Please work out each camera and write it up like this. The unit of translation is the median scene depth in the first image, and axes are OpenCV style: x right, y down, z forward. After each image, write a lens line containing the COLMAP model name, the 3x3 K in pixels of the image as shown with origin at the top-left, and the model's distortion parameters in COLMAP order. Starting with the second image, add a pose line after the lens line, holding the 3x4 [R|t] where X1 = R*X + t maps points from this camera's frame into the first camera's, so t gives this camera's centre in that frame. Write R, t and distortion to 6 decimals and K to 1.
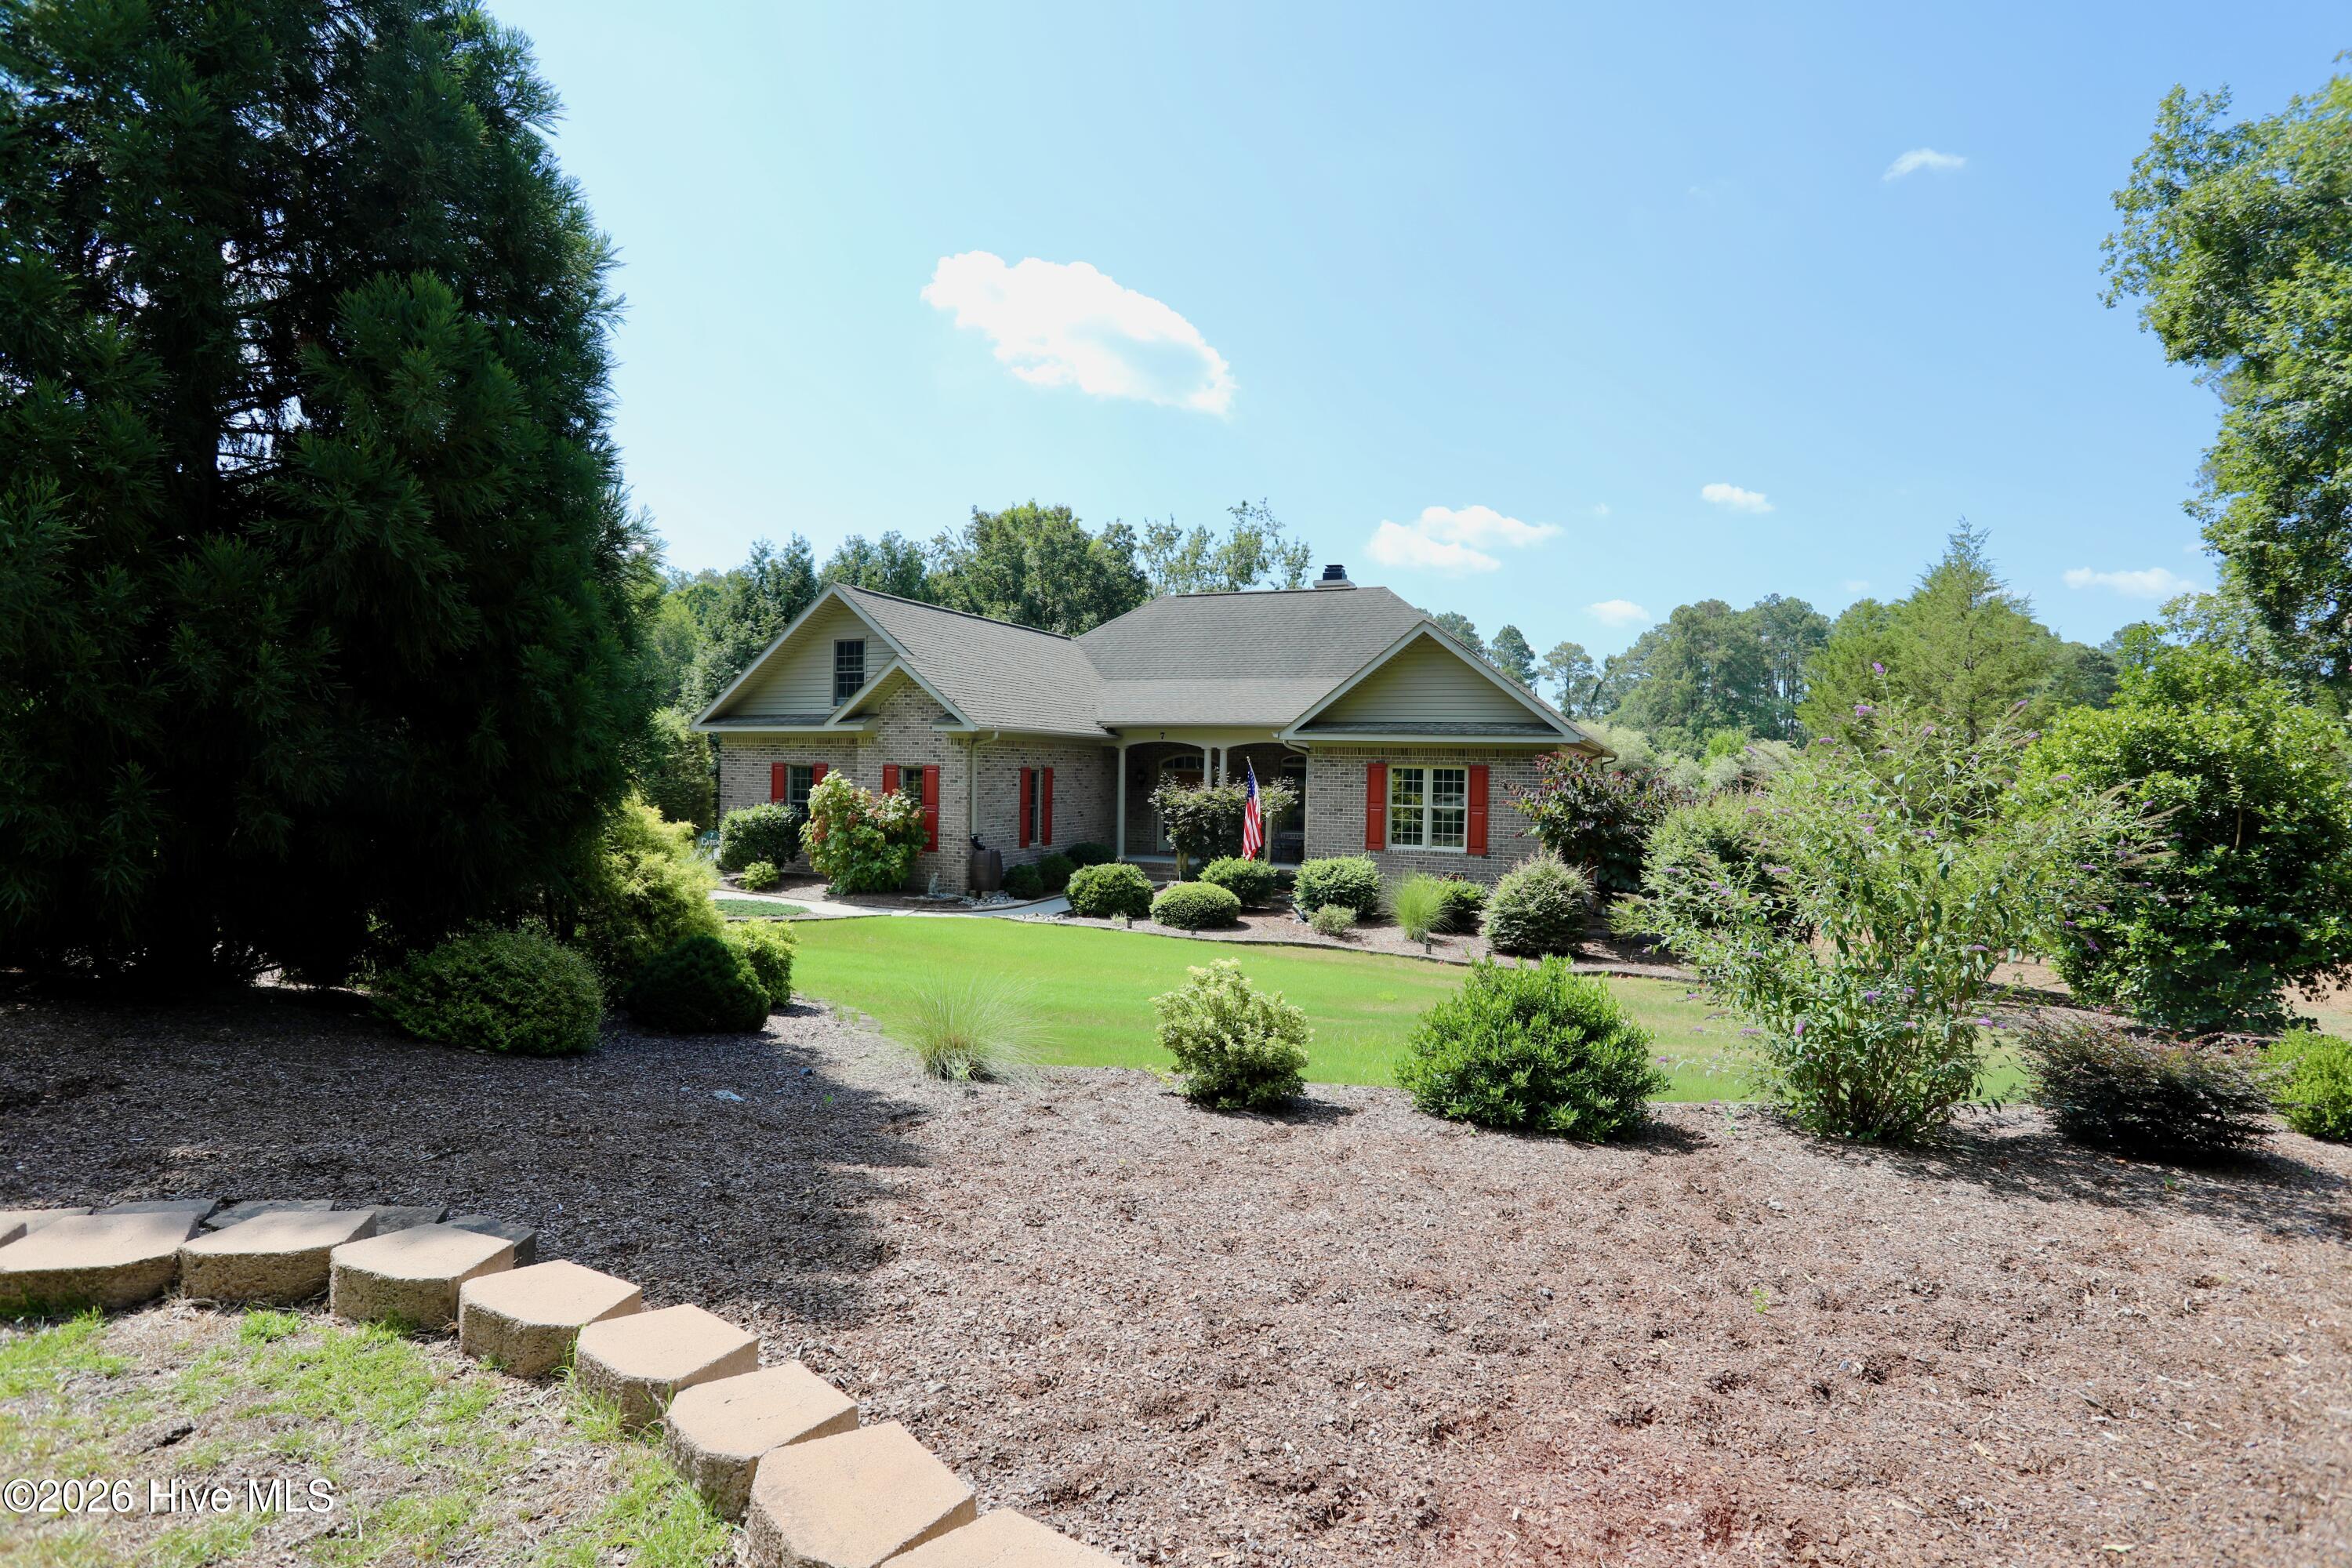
lens RADIAL K [[1152.4, 0, 1146.7], [0, 1152.4, 776.4], [0, 0, 1]] dist [-0.067272, 0.031012]
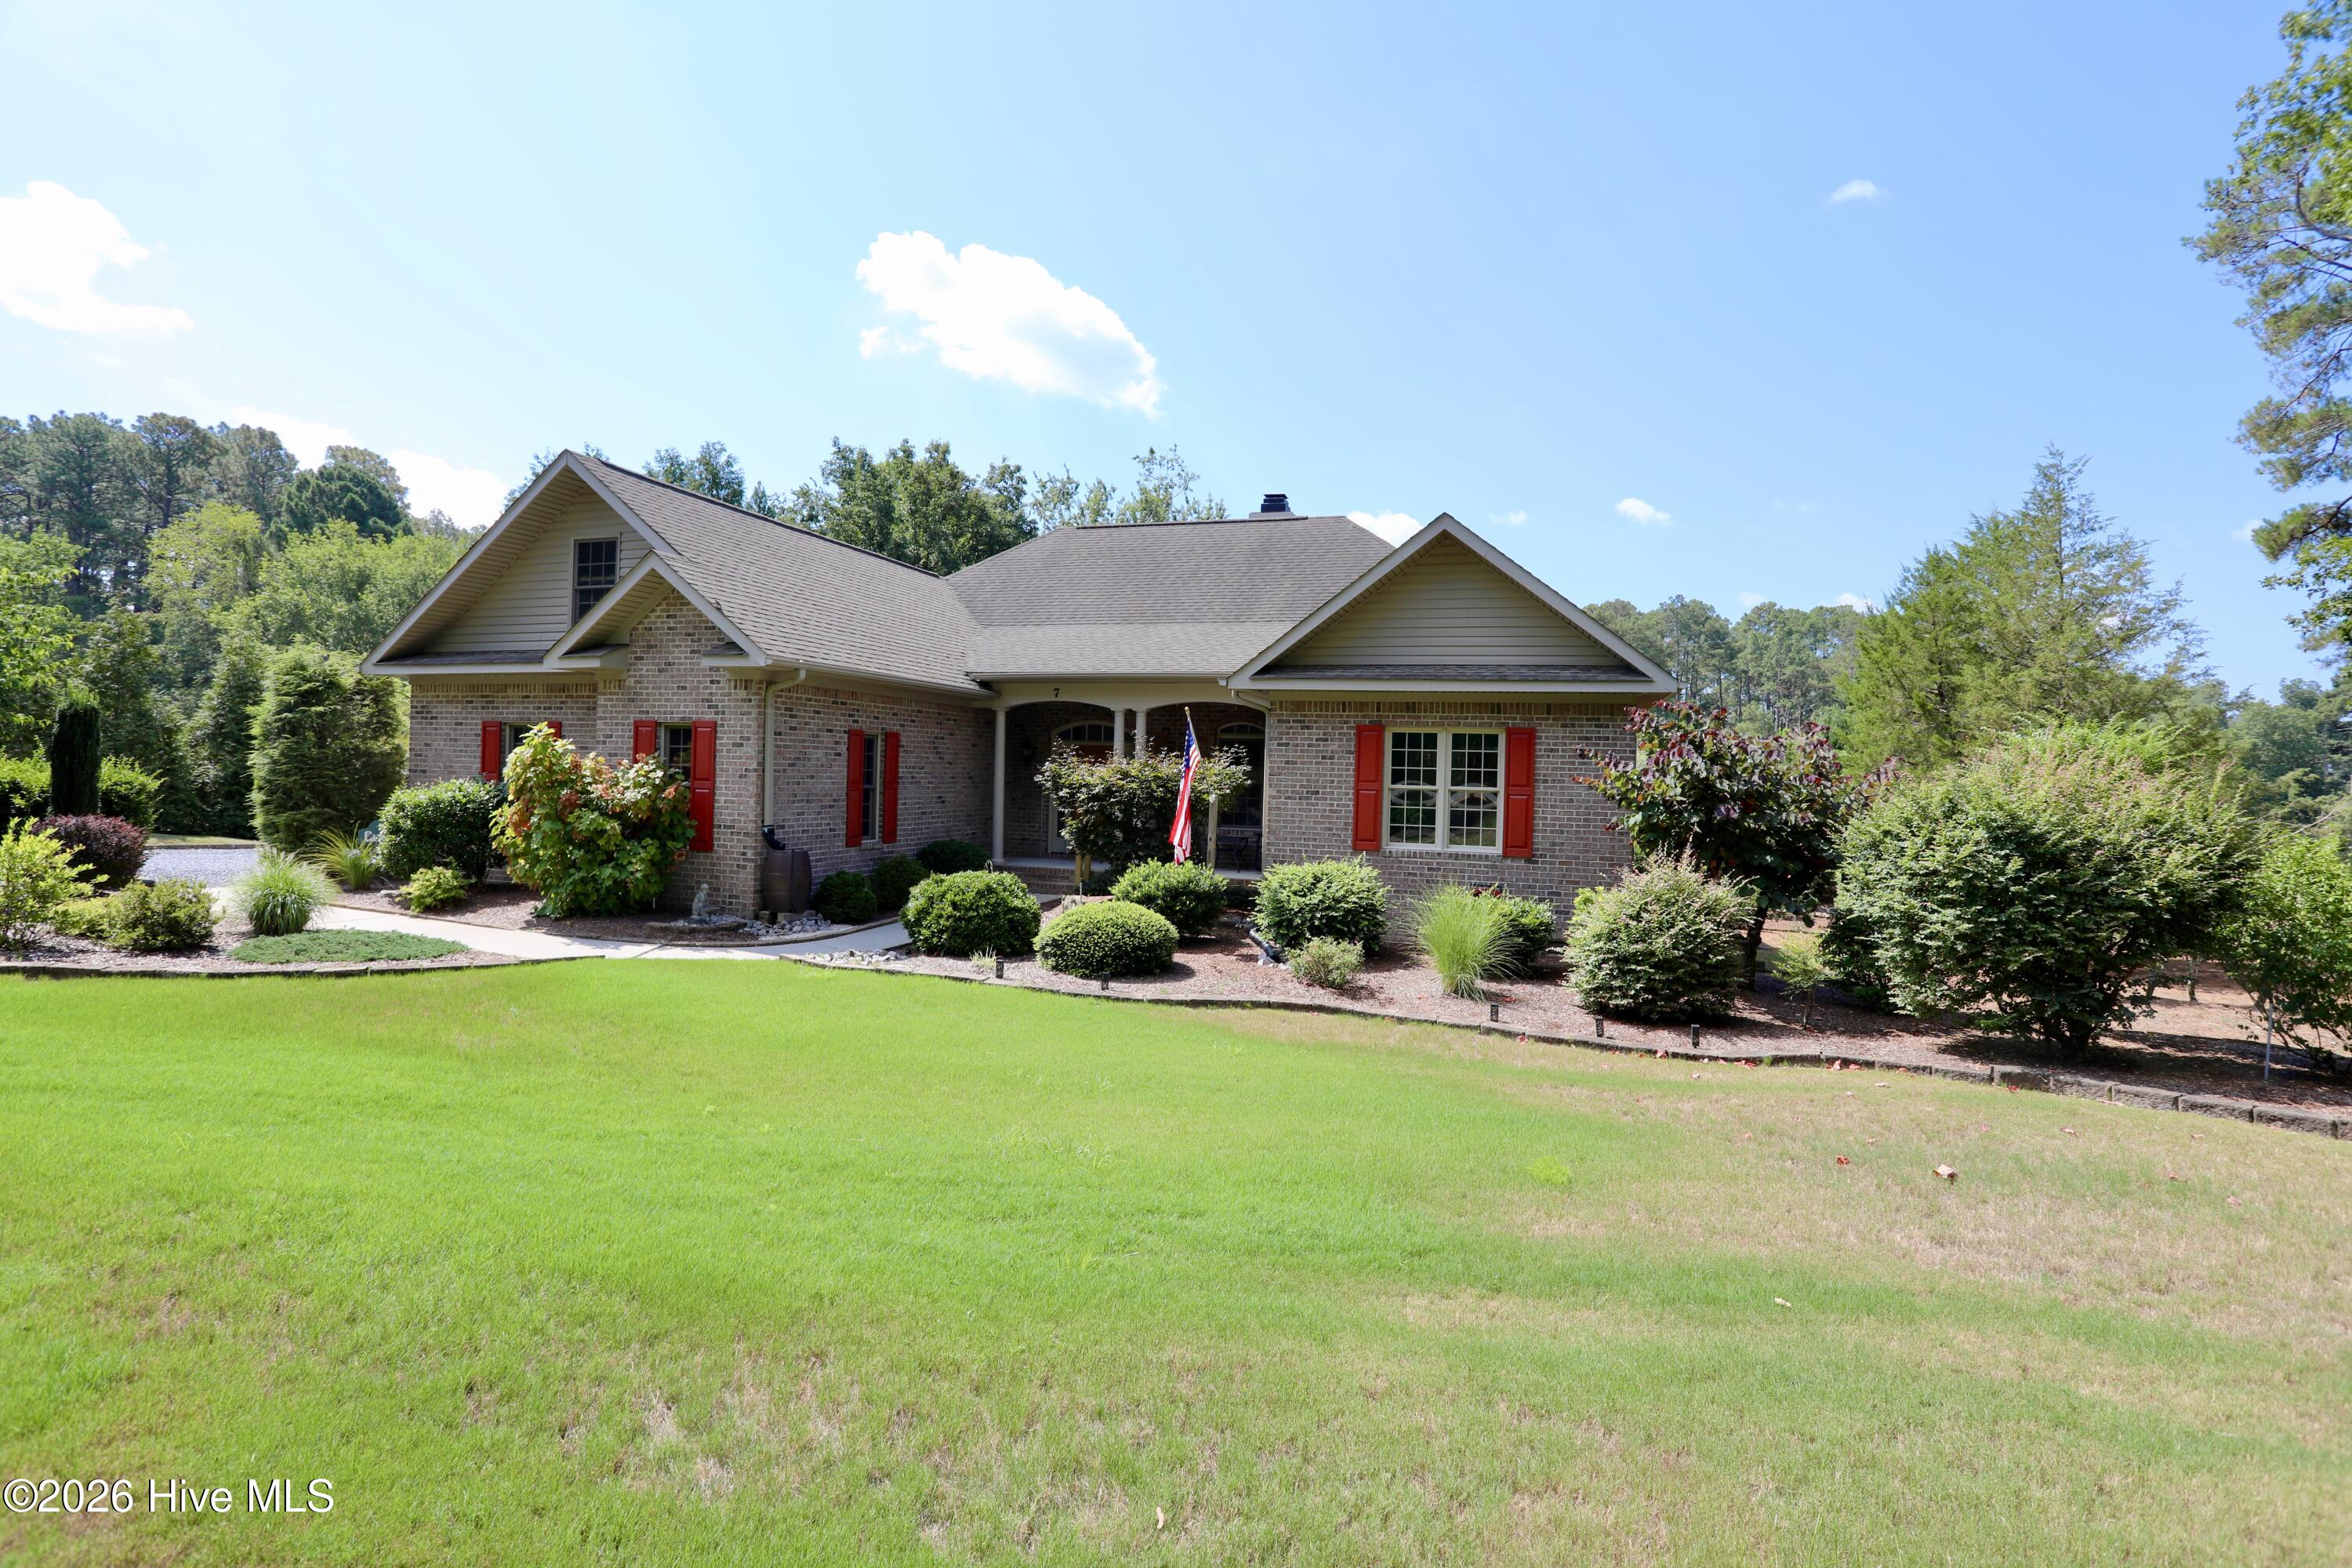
lens RADIAL K [[1145.9, 0, 1176.3], [0, 1145.9, 769.9], [0, 0, 1]] dist [-0.063840, 0.027231]
pose [[0.992946, 0.009694, 0.118167, 0.004657], [-0.008722, 0.999924, -0.008742, 0.022029], [-0.118242, 0.007649, 0.992955, 0.324991]]
